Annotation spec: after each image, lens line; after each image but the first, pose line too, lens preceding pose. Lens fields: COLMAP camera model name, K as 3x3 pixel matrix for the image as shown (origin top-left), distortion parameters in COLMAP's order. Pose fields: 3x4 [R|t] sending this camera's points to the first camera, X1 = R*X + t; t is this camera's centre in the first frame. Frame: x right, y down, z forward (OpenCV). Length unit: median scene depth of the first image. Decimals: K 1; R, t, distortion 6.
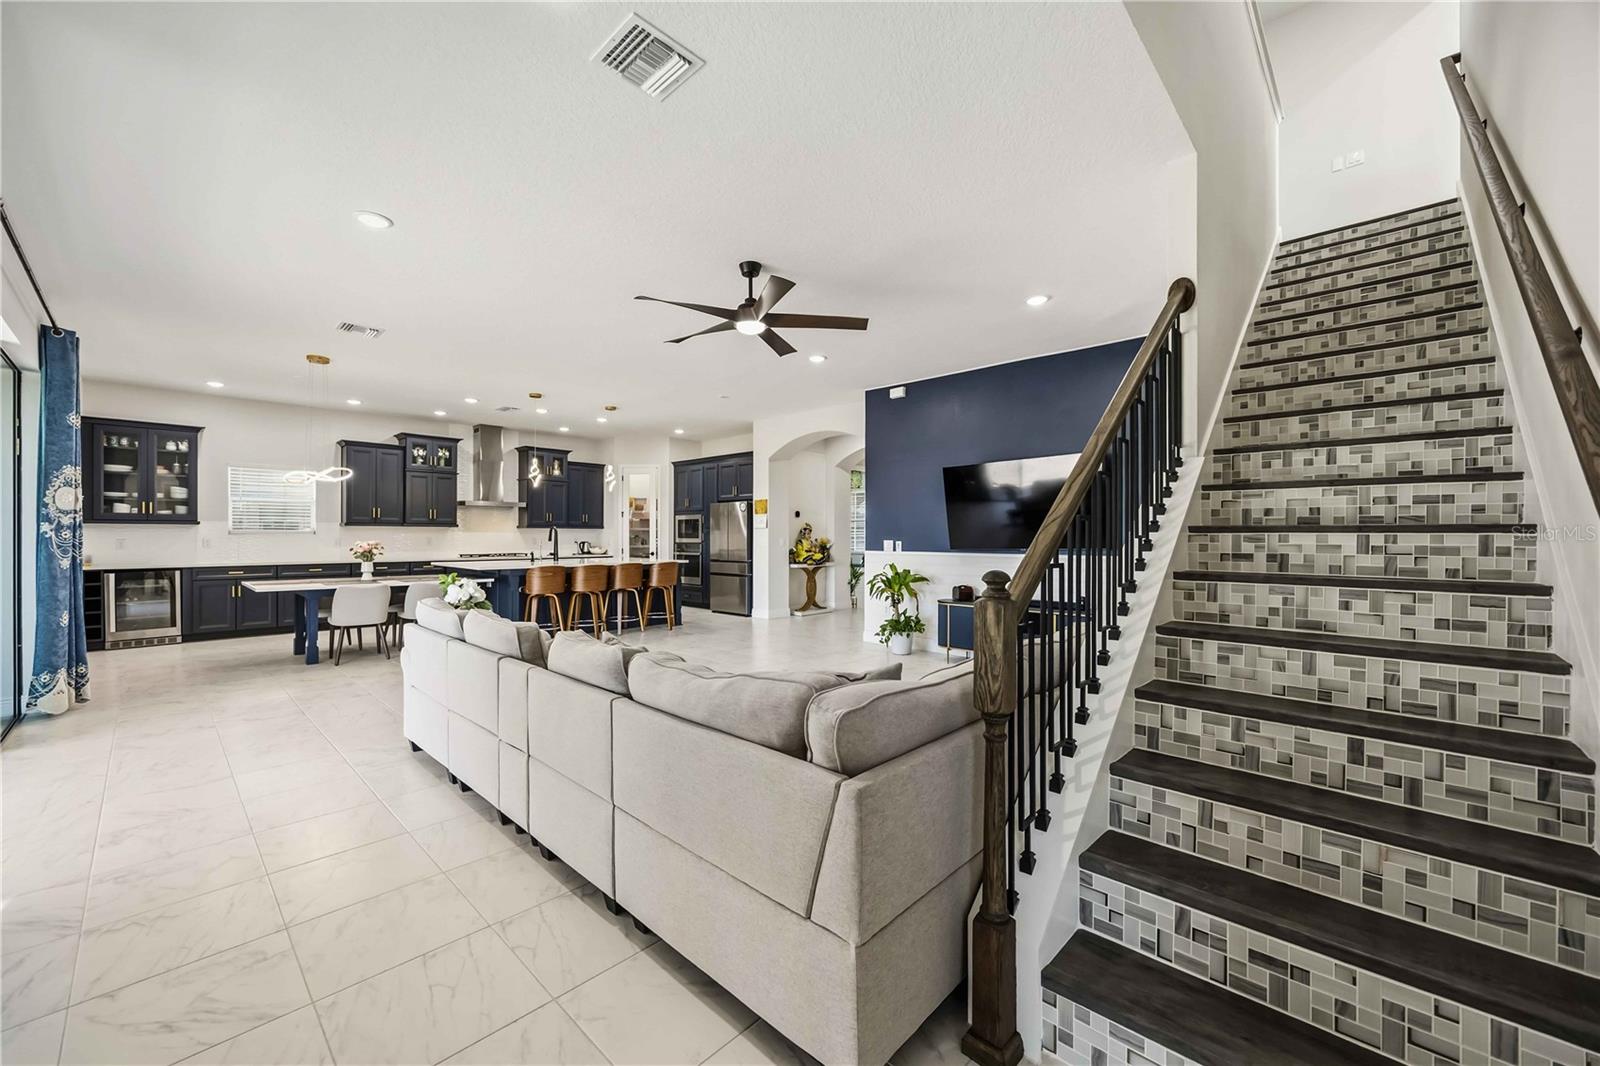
lens RADIAL K [[612.0, 0, 797.0], [0, 612.0, 536.6], [0, 0, 1]] dist [-0.000988, -0.000657]
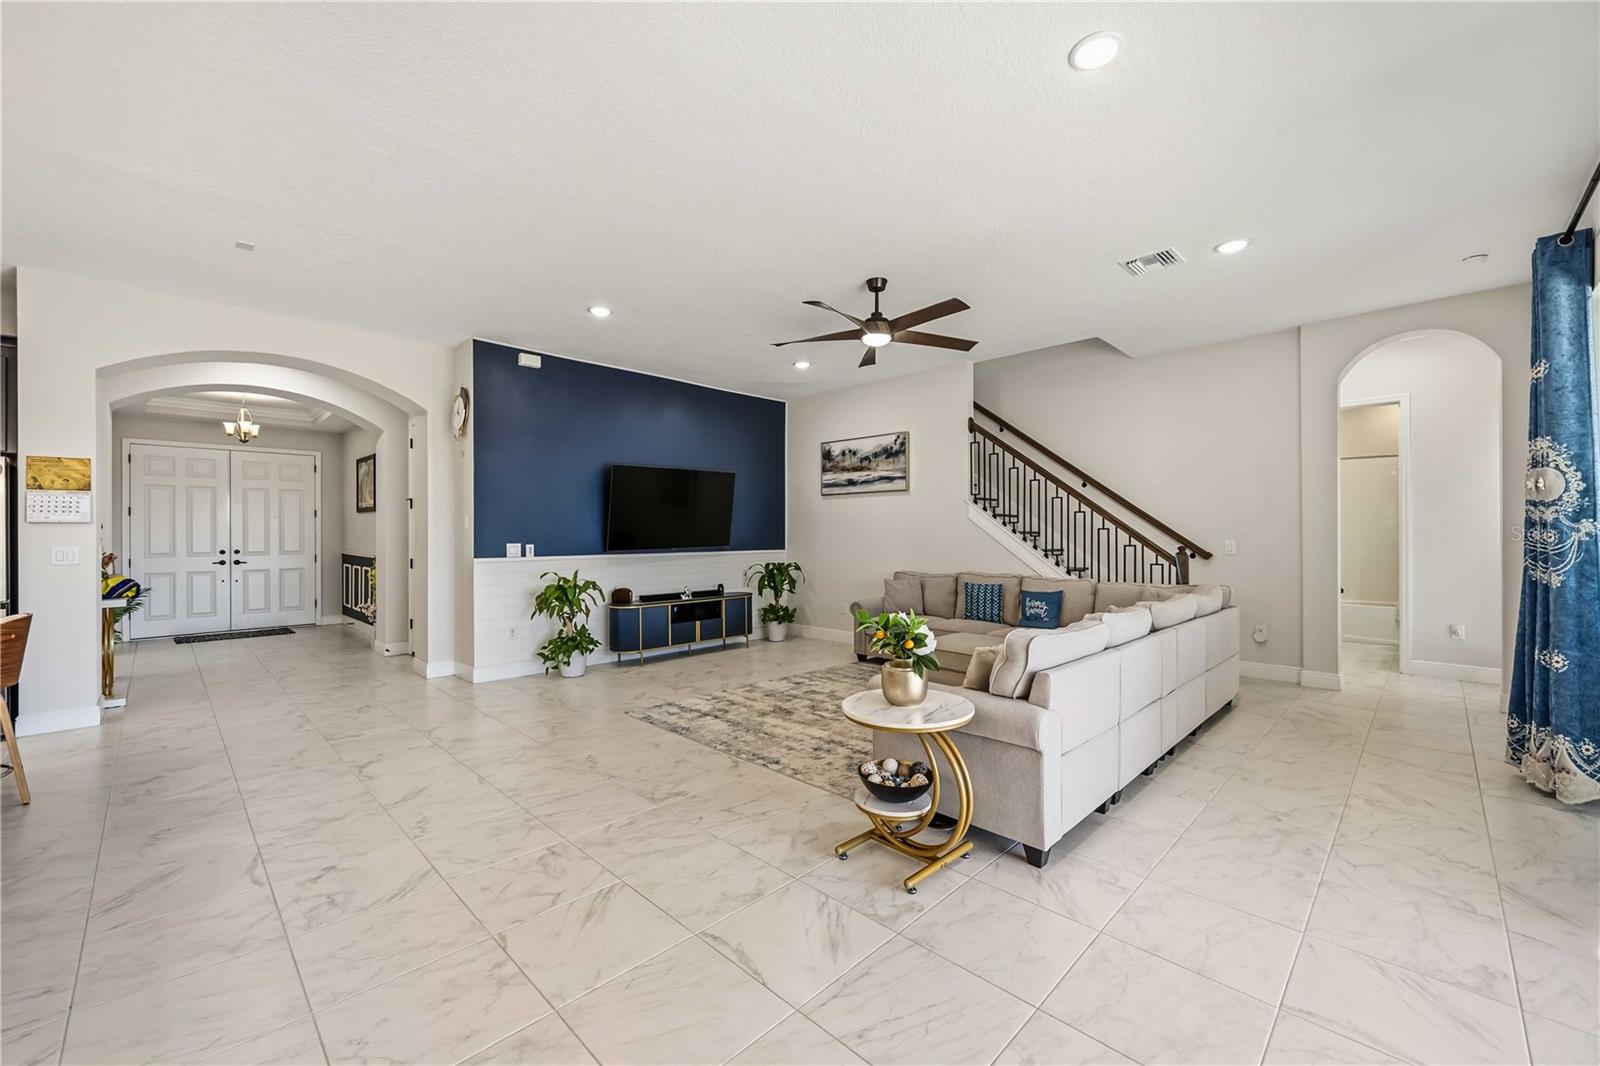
lens RADIAL K [[634.4, 0, 794.6], [0, 634.4, 534.2], [0, 0, 1]] dist [0.000250, -0.000164]
pose [[0.034411, -0.000303, 0.999408, -0.649416], [0.006279, 0.999980, 0.000087, -0.003605], [-0.999388, 0.006272, 0.034412, 0.612414]]
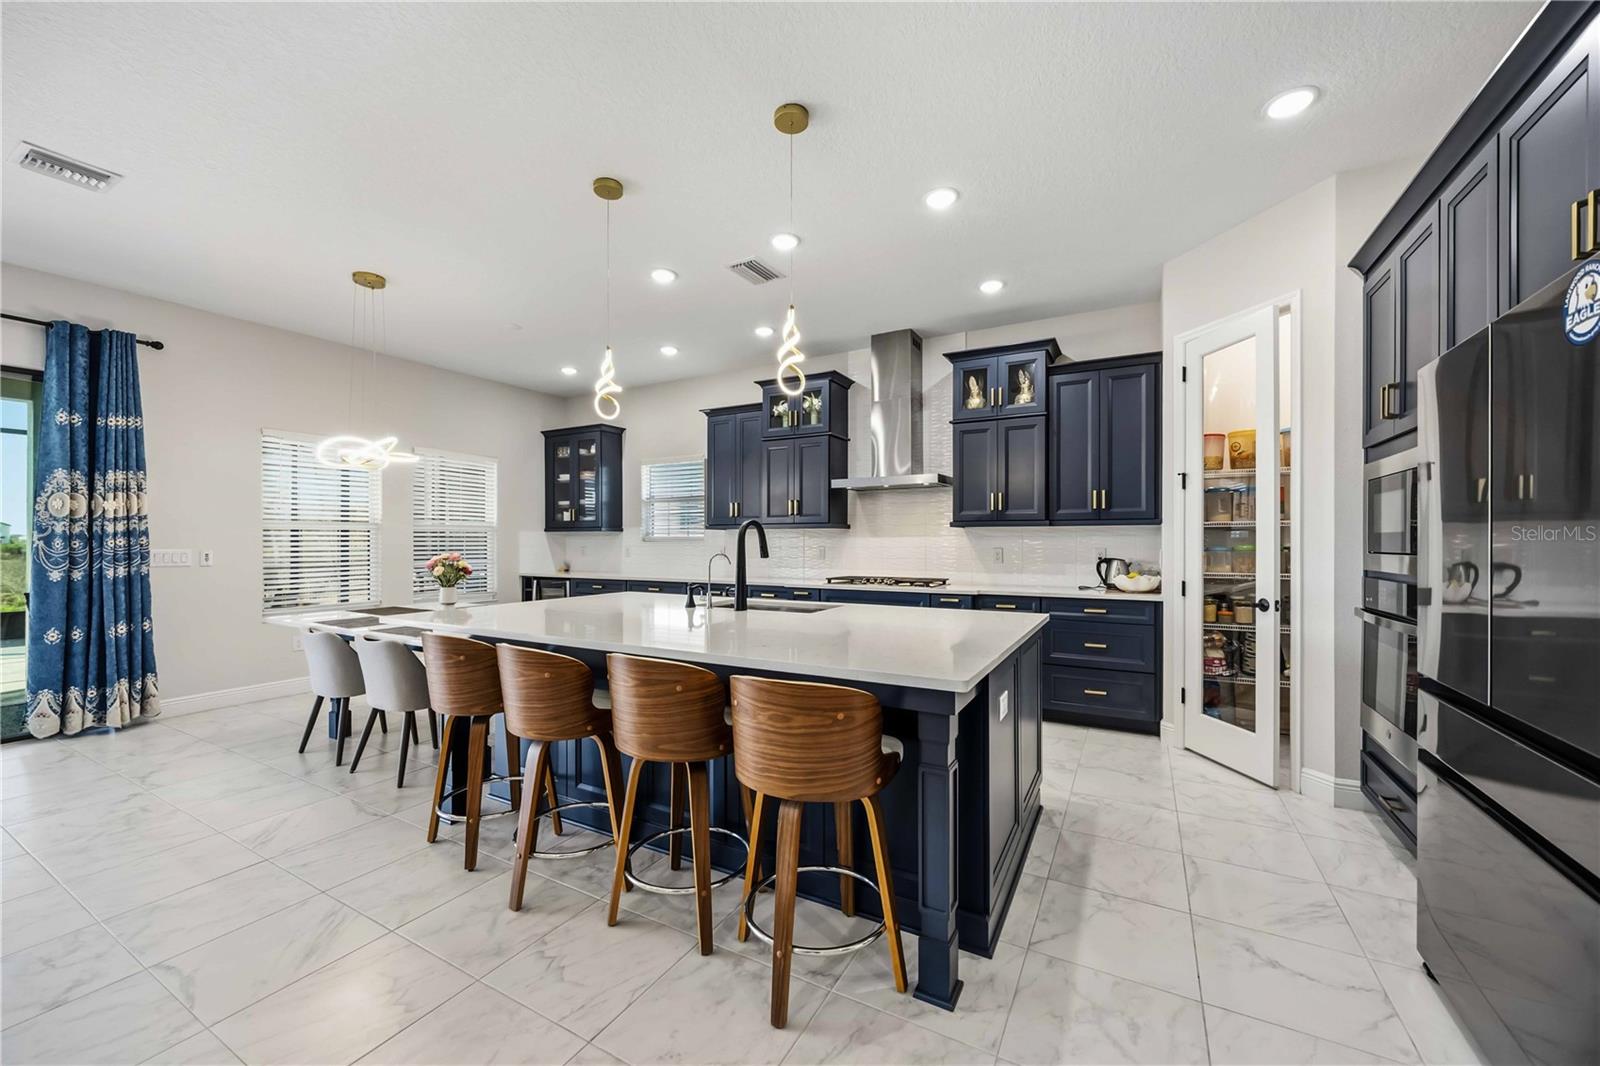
lens RADIAL K [[612.0, 0, 797.0], [0, 612.0, 536.6], [0, 0, 1]] dist [-0.000988, -0.000657]
pose [[0.235418, -0.007475, -0.971865, -0.014589], [0.000257, 0.999971, -0.007629, -0.003942], [0.971894, 0.001547, 0.235413, 1.102436]]
